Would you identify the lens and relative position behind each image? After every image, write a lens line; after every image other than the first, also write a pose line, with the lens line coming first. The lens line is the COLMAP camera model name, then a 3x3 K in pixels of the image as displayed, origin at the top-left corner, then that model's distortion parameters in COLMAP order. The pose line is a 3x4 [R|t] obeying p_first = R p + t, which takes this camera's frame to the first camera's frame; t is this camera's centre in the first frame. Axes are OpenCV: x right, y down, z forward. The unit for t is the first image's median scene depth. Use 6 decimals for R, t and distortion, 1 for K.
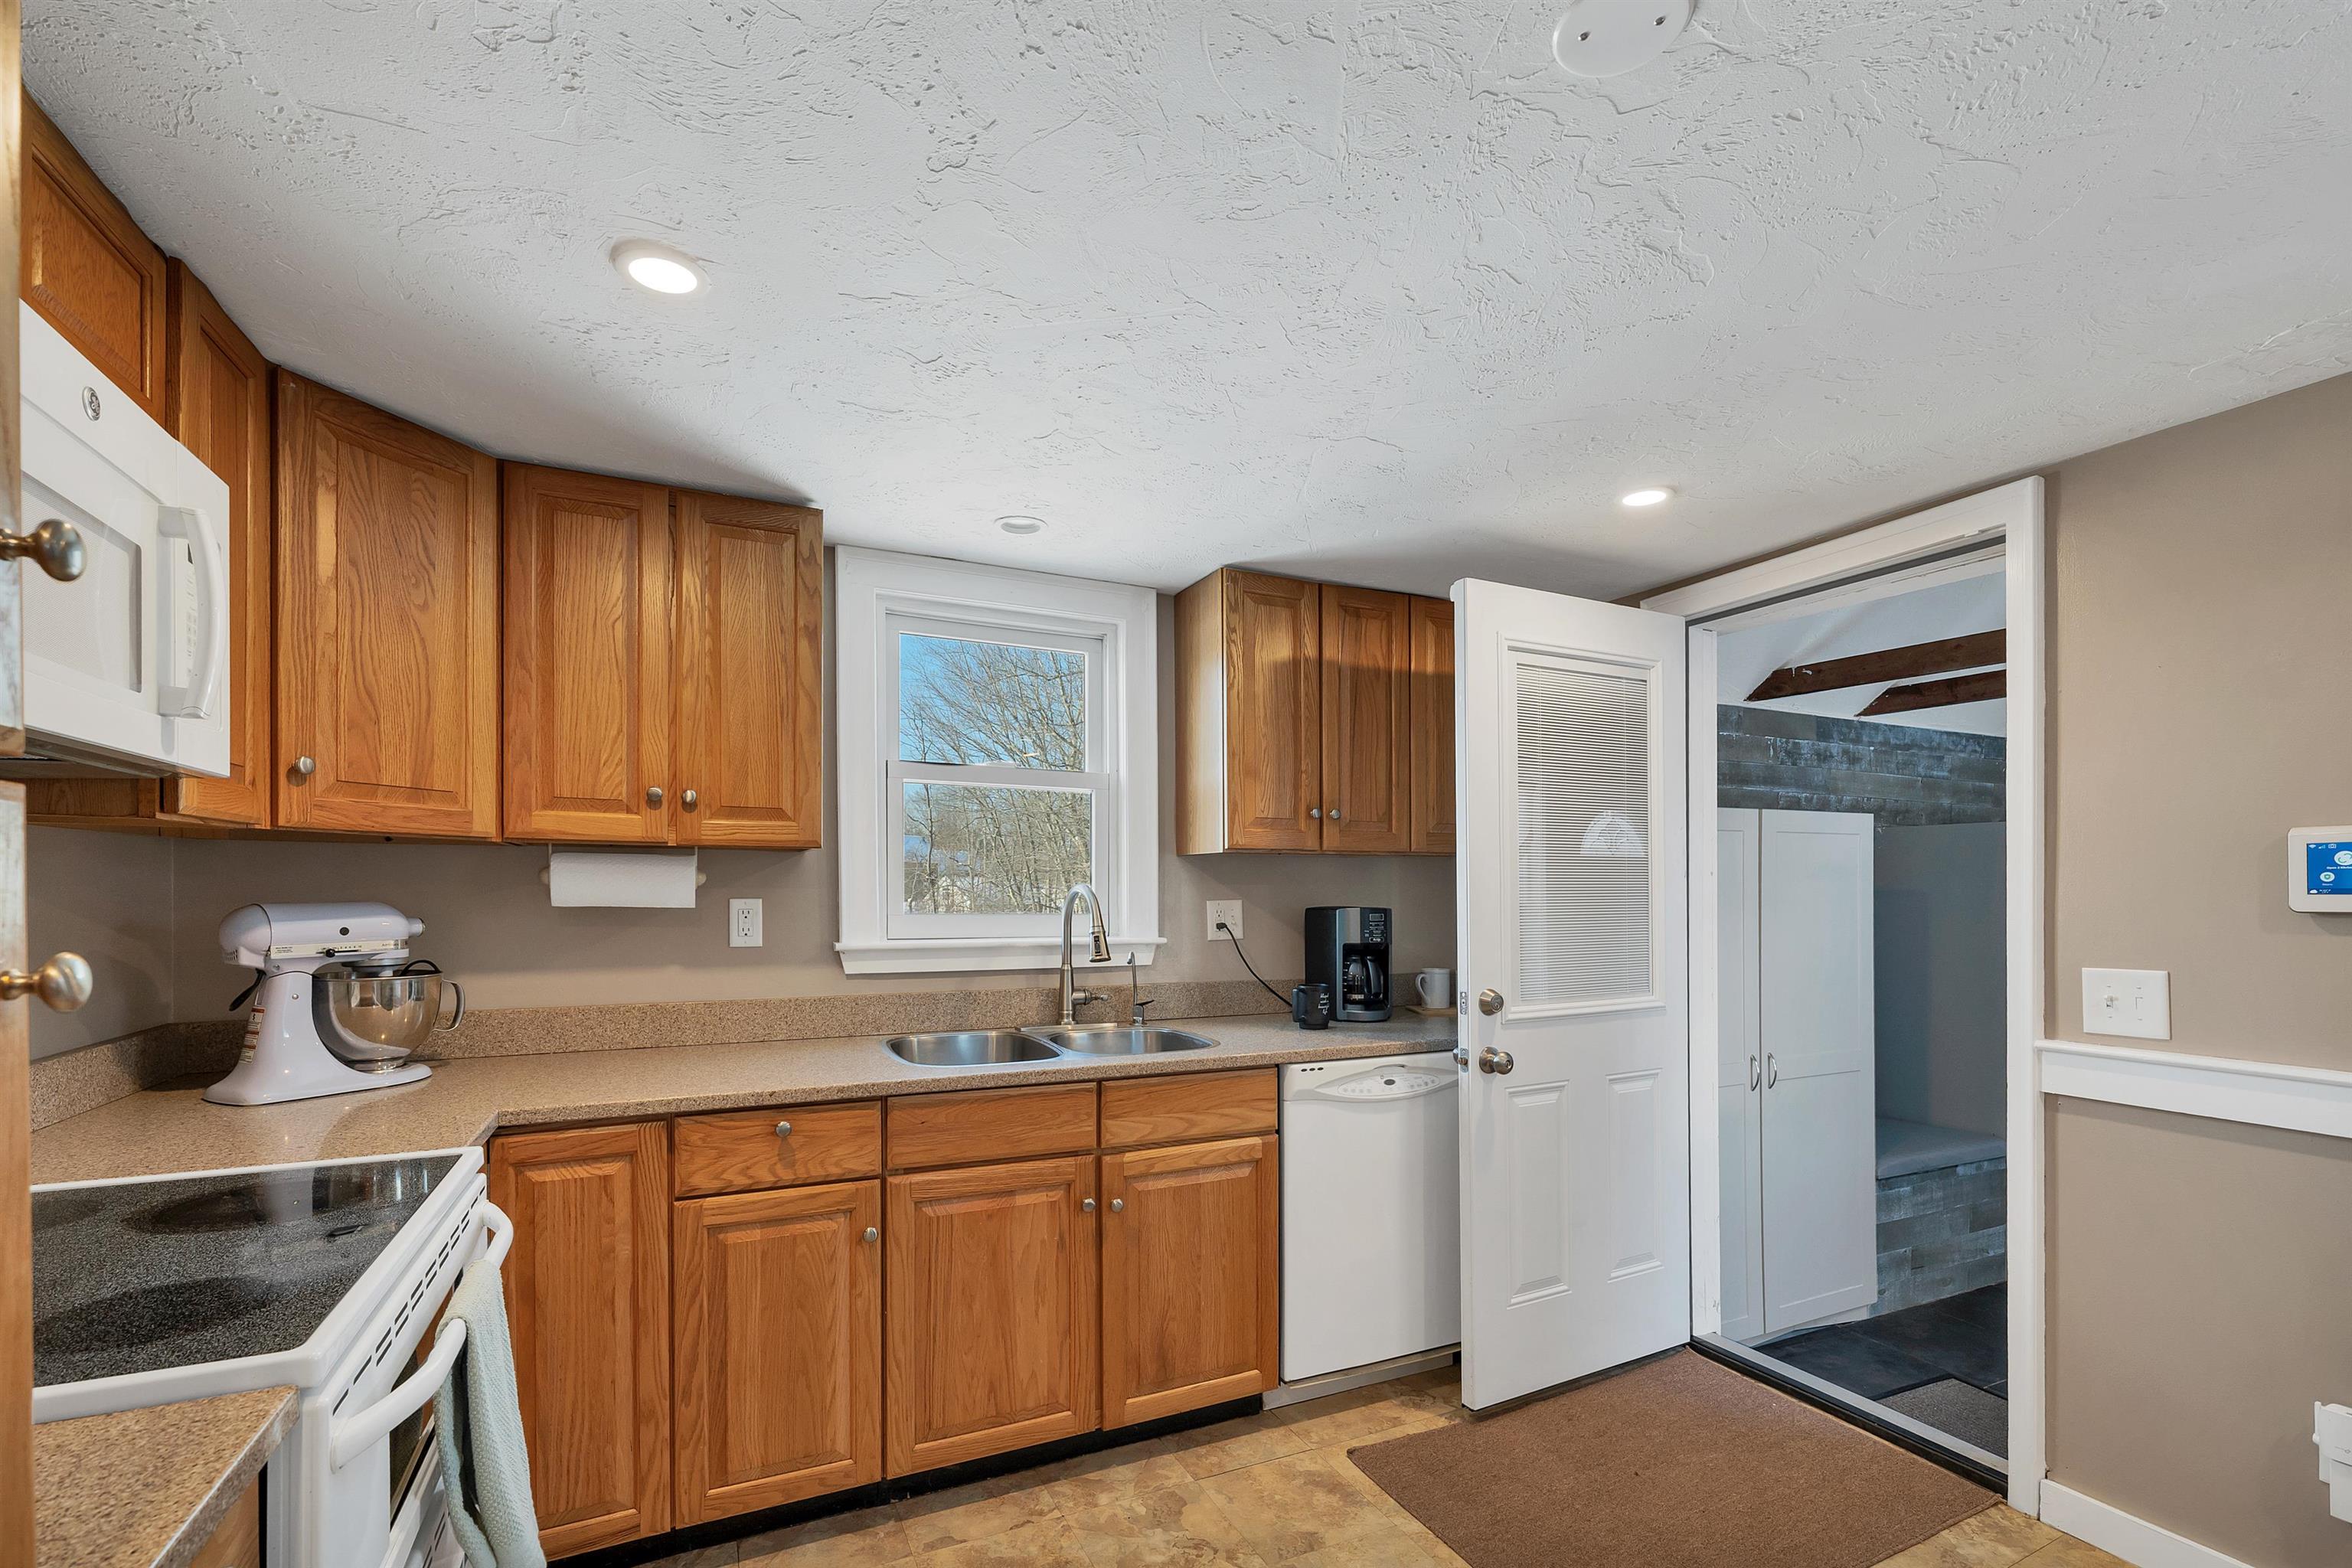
lens RADIAL K [[1028.6, 0, 1178.7], [0, 1028.6, 892.2], [0, 0, 1]] dist [0.000771, -0.000107]
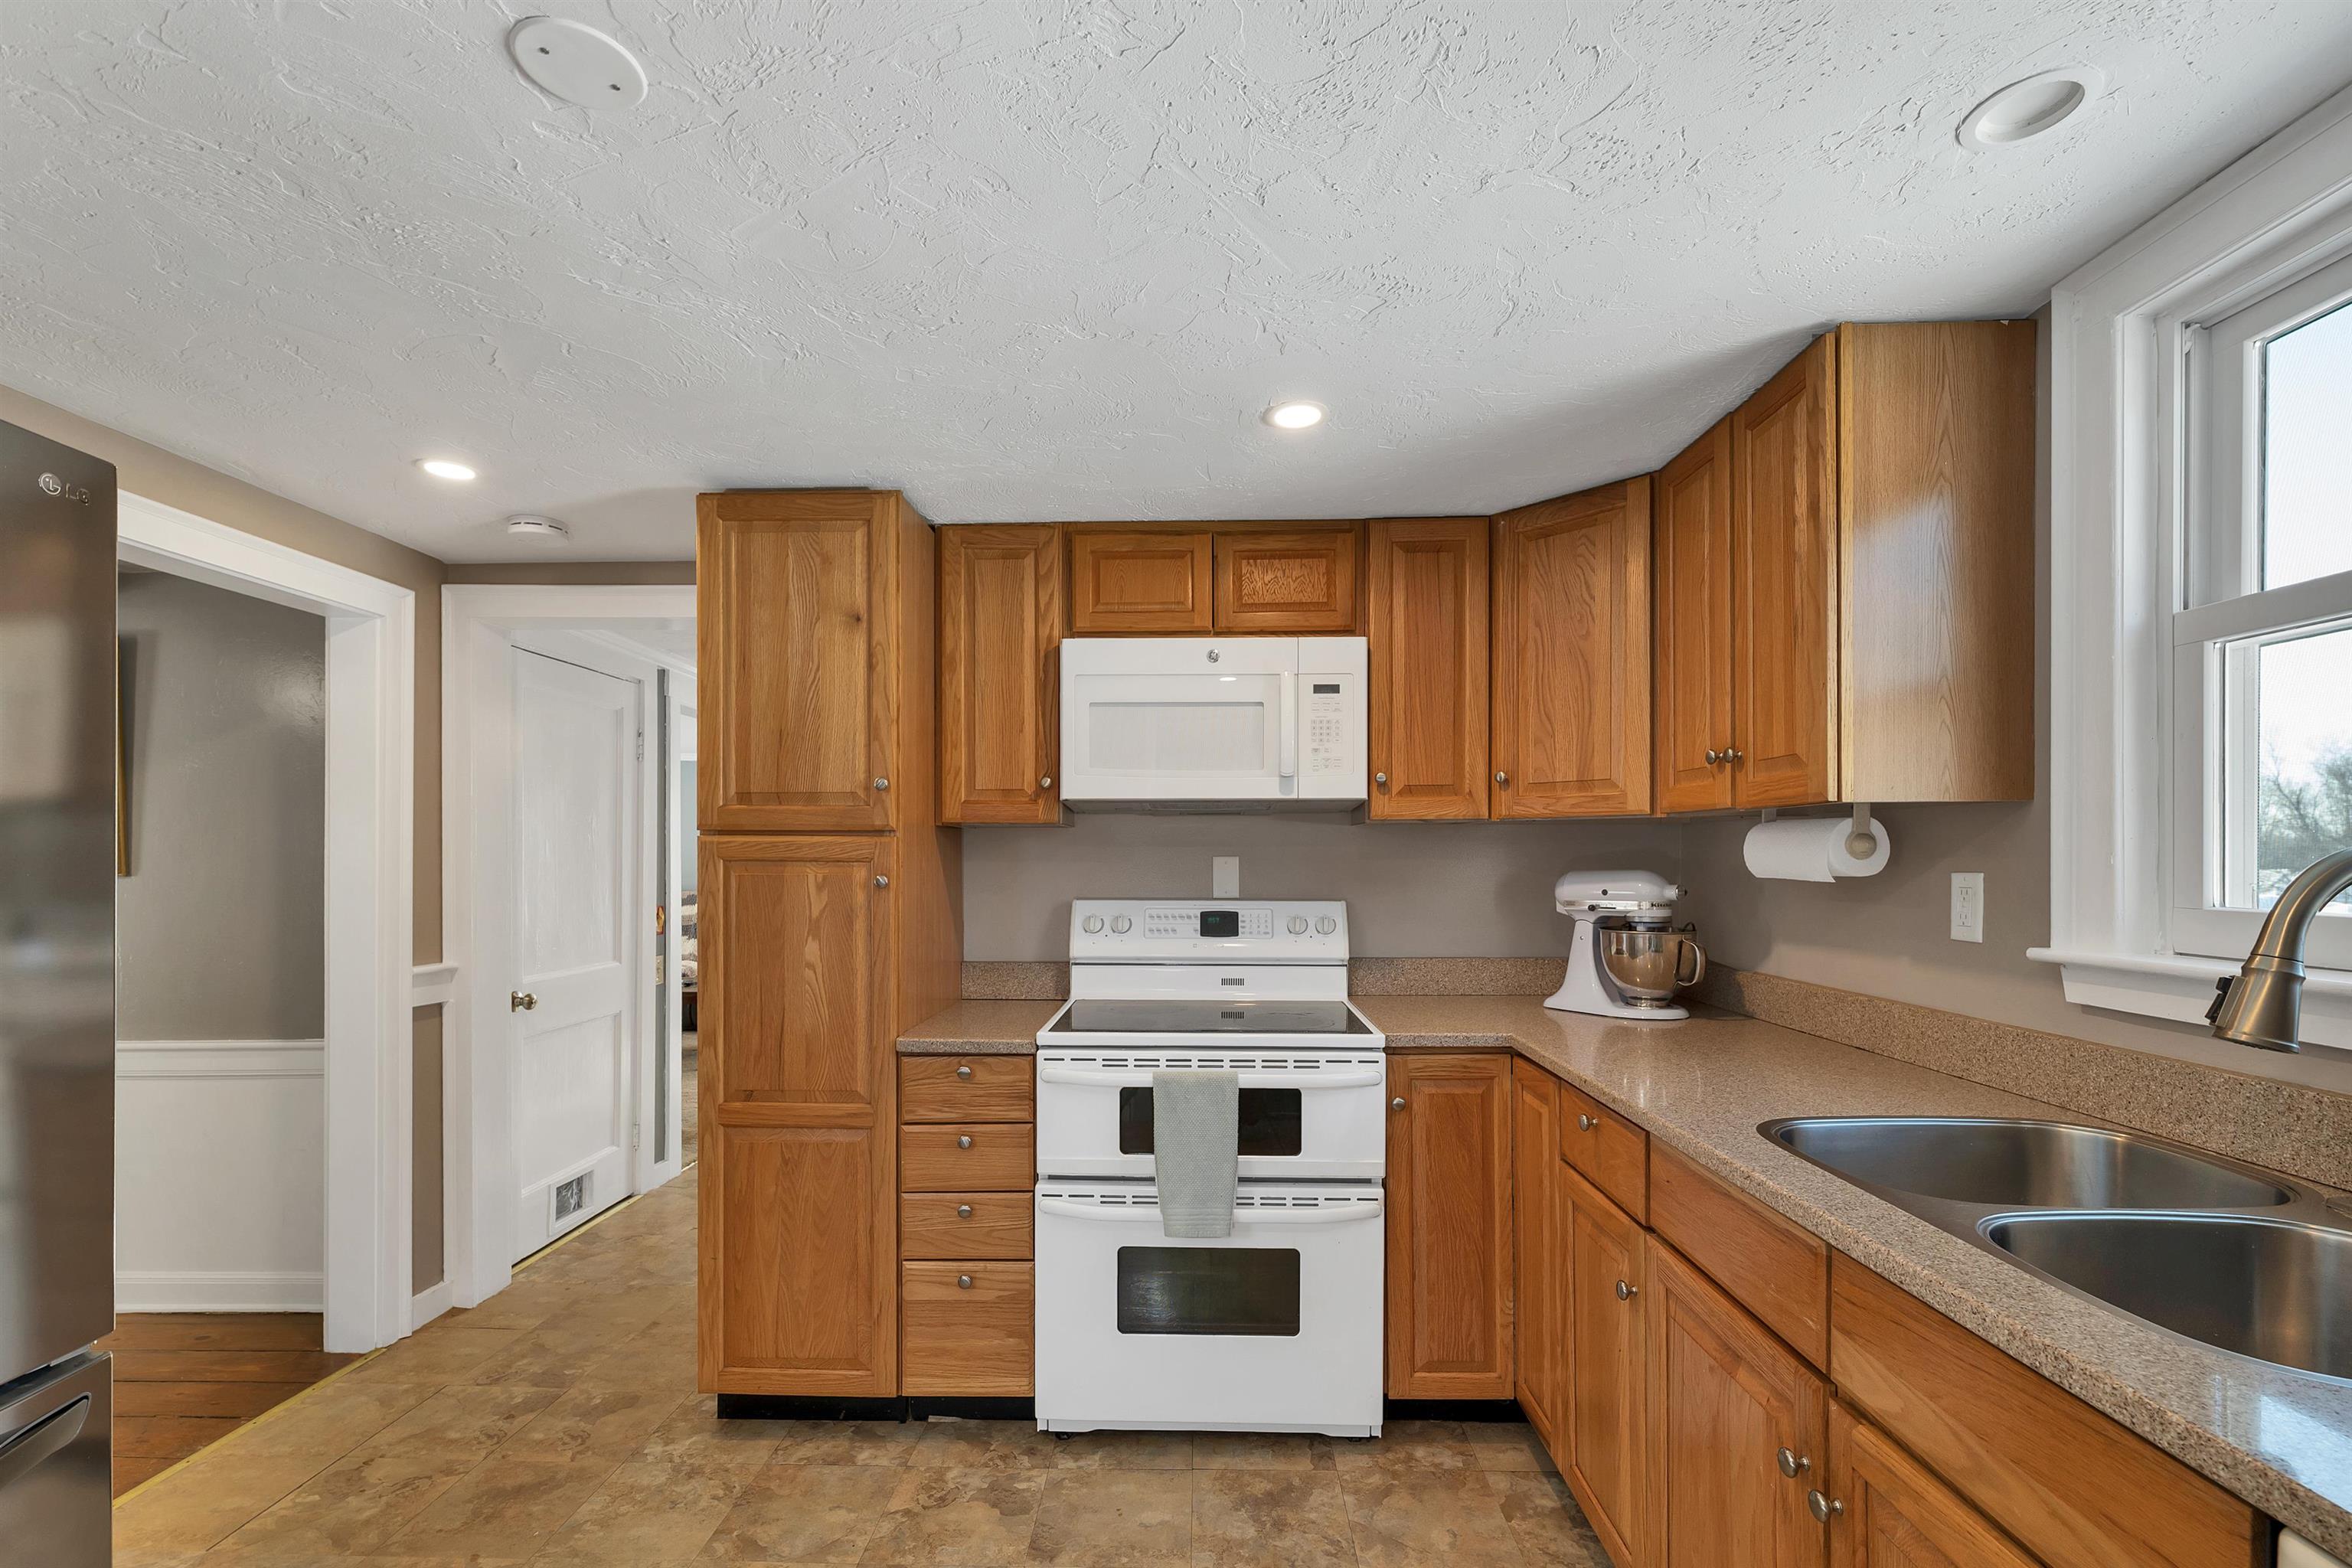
lens RADIAL K [[1005.2, 0, 1178.0], [0, 1005.2, 862.5], [0, 0, 1]] dist [0.000119, -0.000003]
pose [[-0.452937, 0.000141, -0.891543, 0.501039], [-0.002139, 0.999997, 0.001244, -0.000297], [0.891540, 0.002470, -0.452935, 0.950648]]
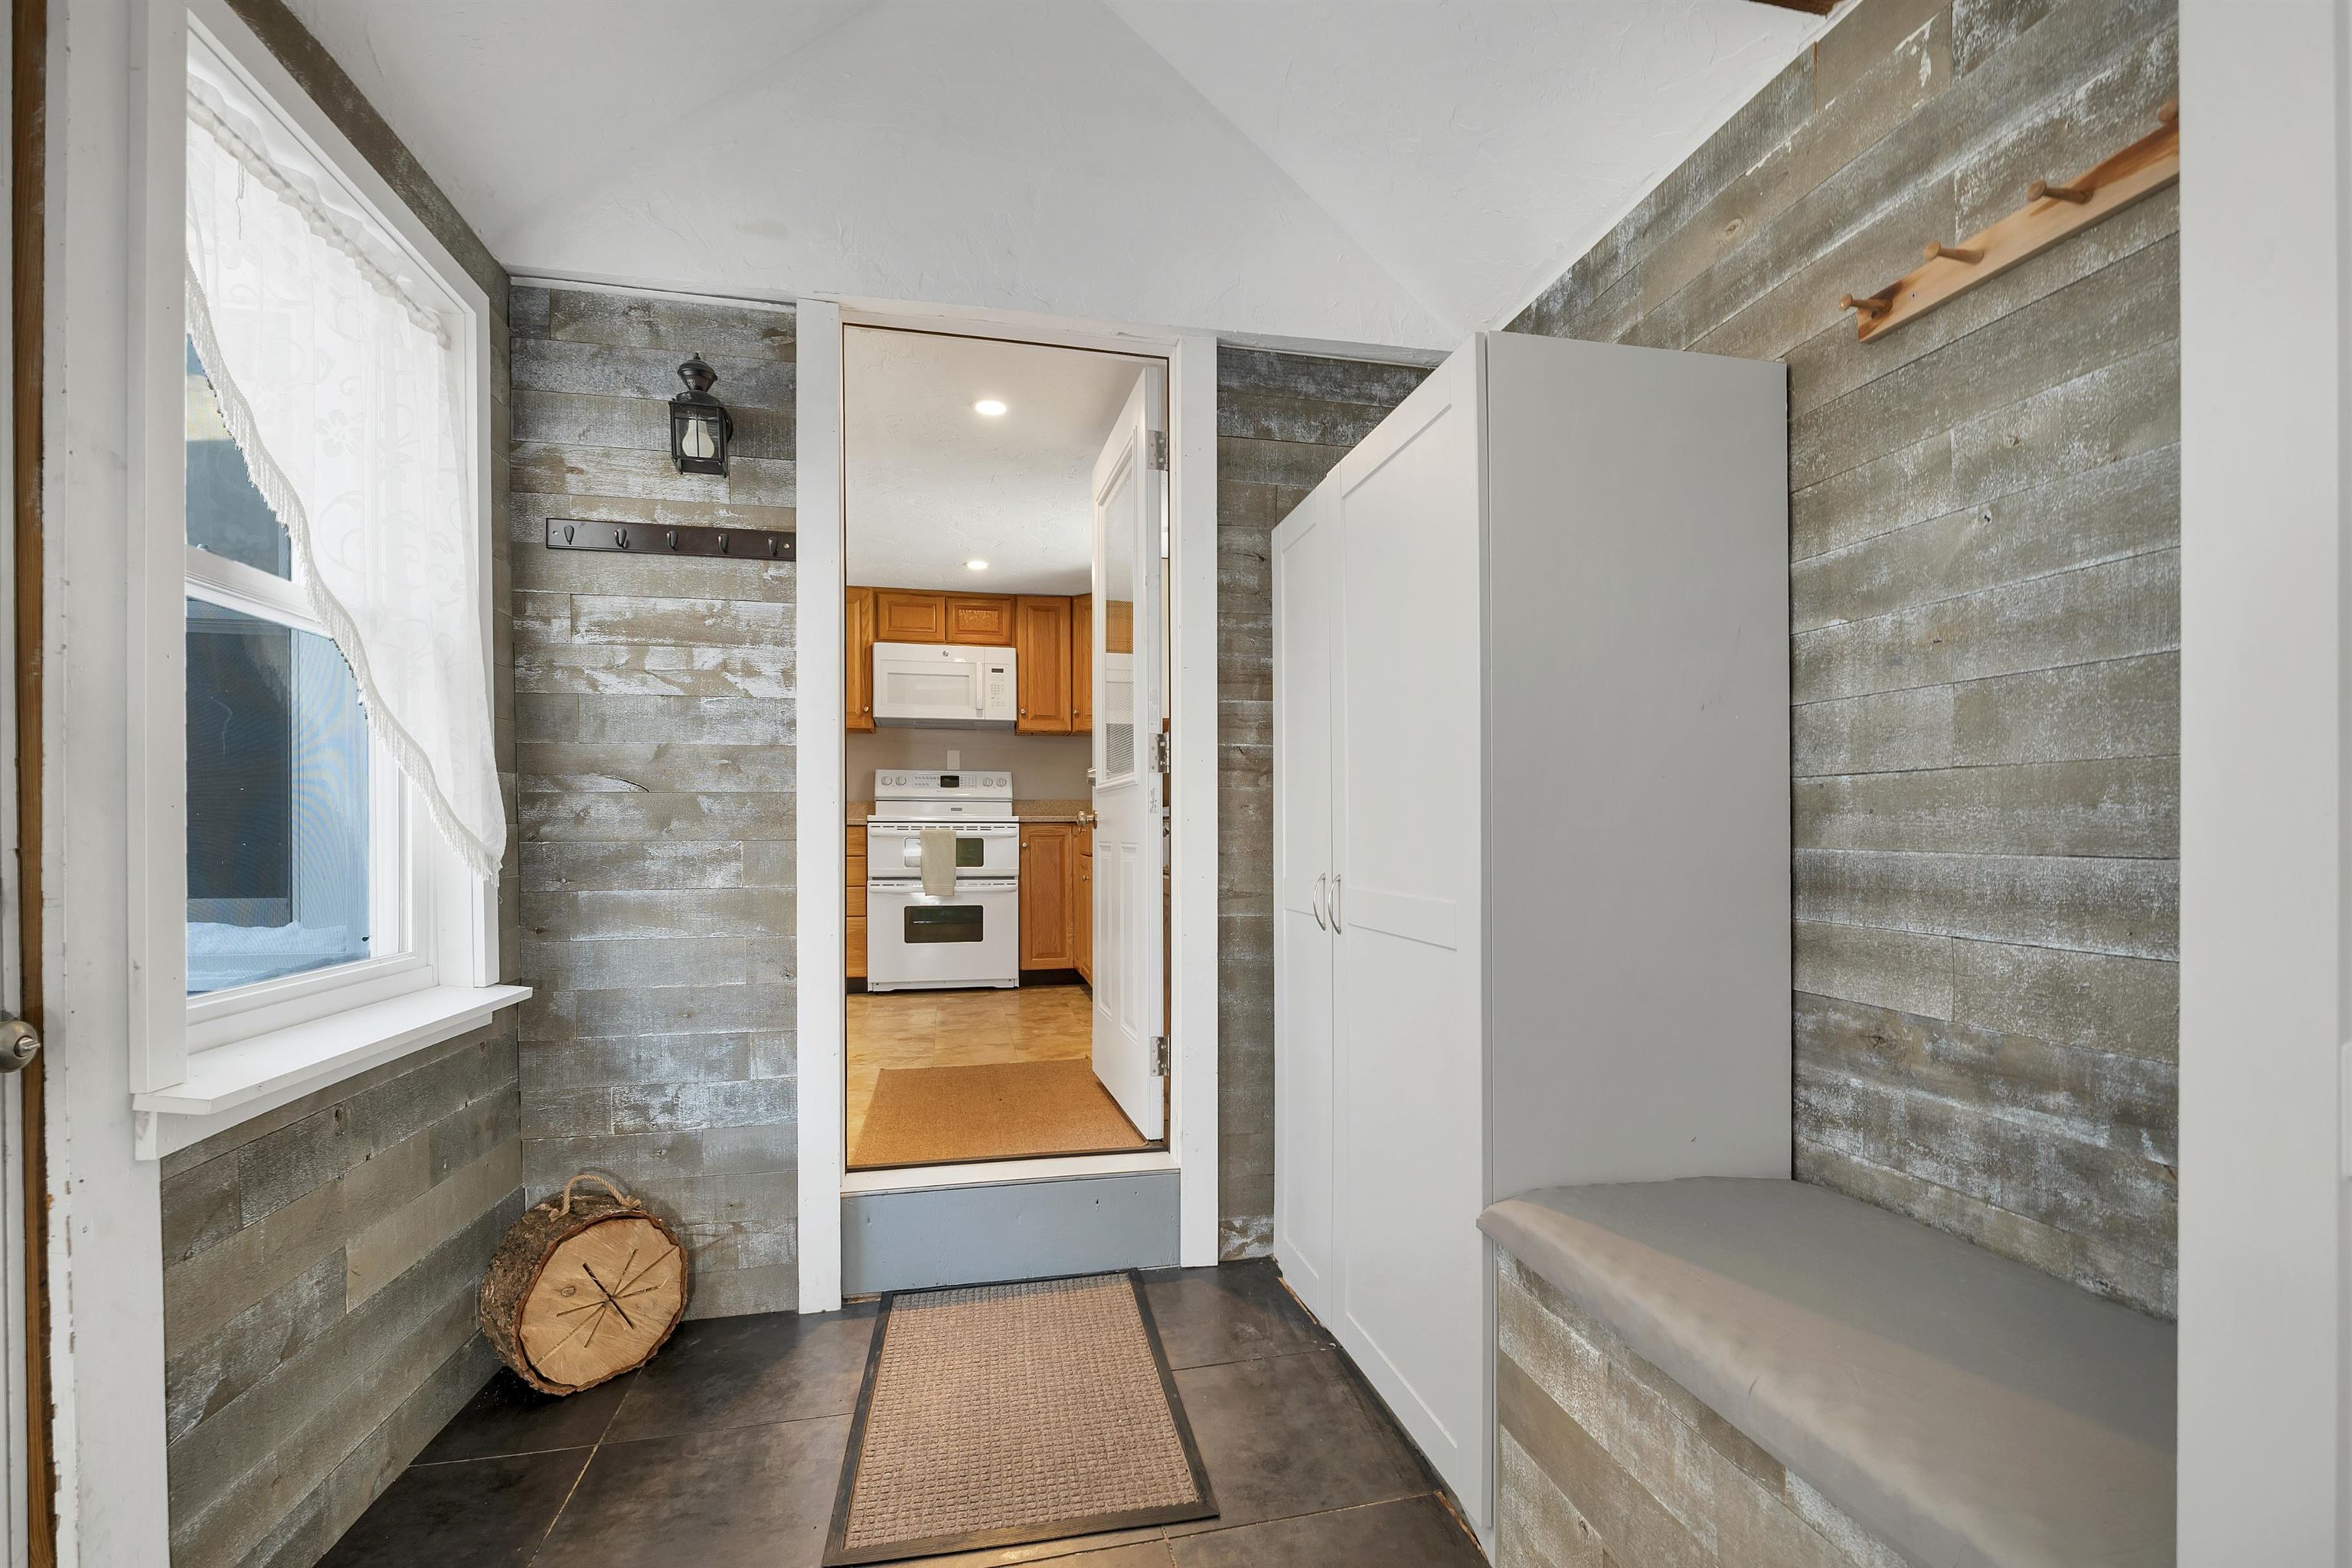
lens RADIAL K [[1021.8, 0, 1180.1], [0, 1021.8, 836.4], [0, 0, 1]] dist [0.001153, 0.000114]
pose [[-0.219287, 0.003684, -0.975654, 1.807854], [-0.000495, 0.999992, 0.003887, 0.209939], [0.975660, 0.001335, -0.219283, 1.590006]]
